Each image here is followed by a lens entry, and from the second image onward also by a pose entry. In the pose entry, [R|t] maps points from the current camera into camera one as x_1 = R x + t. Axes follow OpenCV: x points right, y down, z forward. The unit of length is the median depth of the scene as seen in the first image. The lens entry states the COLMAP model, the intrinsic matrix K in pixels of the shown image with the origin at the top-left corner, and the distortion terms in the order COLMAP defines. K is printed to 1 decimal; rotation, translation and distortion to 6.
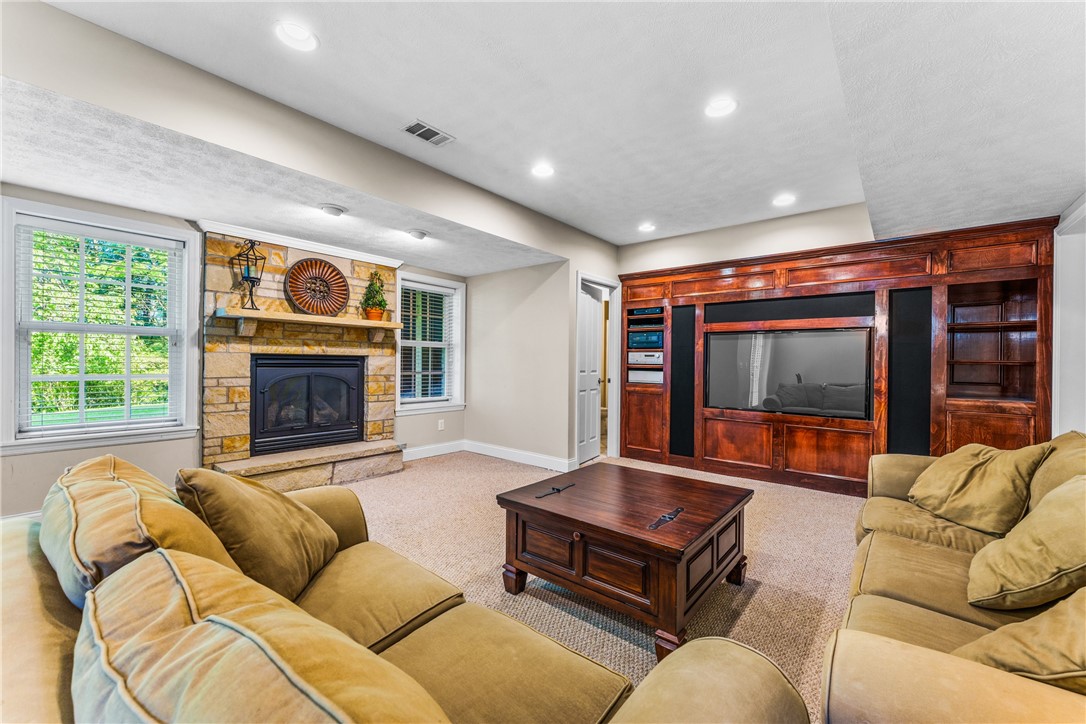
lens RADIAL K [[433.6, 0, 537.9], [0, 433.6, 363.9], [0, 0, 1]] dist [0.002593, -0.000893]
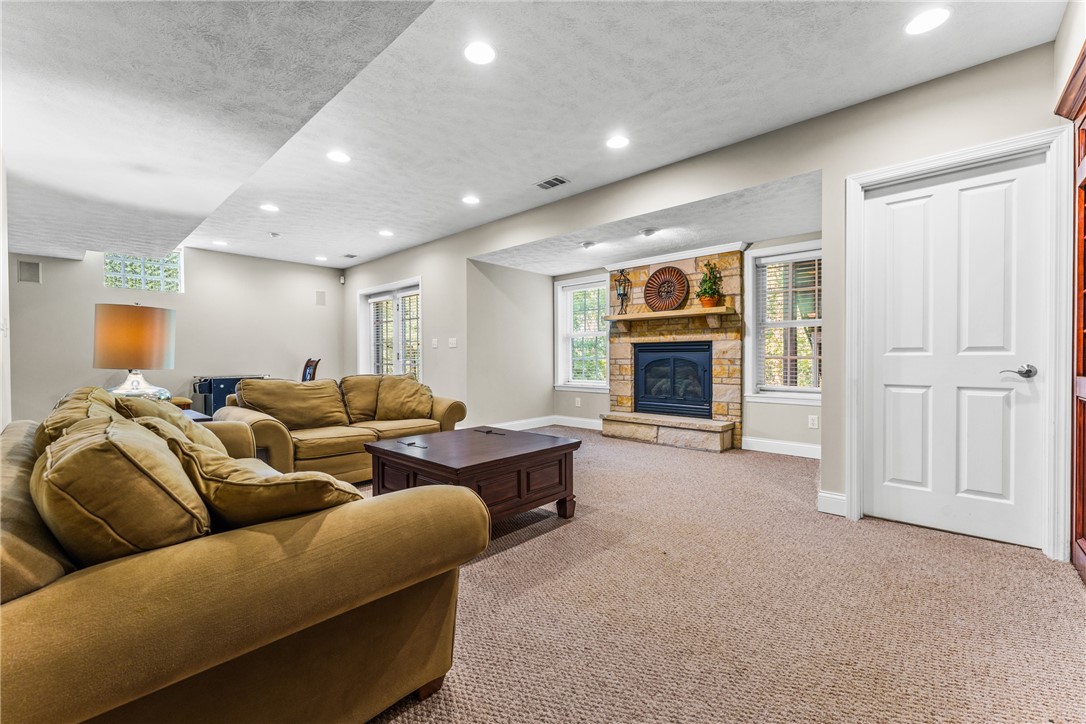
lens RADIAL K [[433.6, 0, 540.8], [0, 433.6, 365.4], [0, 0, 1]] dist [0.002593, -0.000893]
pose [[-0.046453, 0.005786, -0.998904, 0.806021], [-0.000864, 0.999983, 0.005832, 0.041877], [0.998920, 0.001133, -0.046447, 0.704348]]
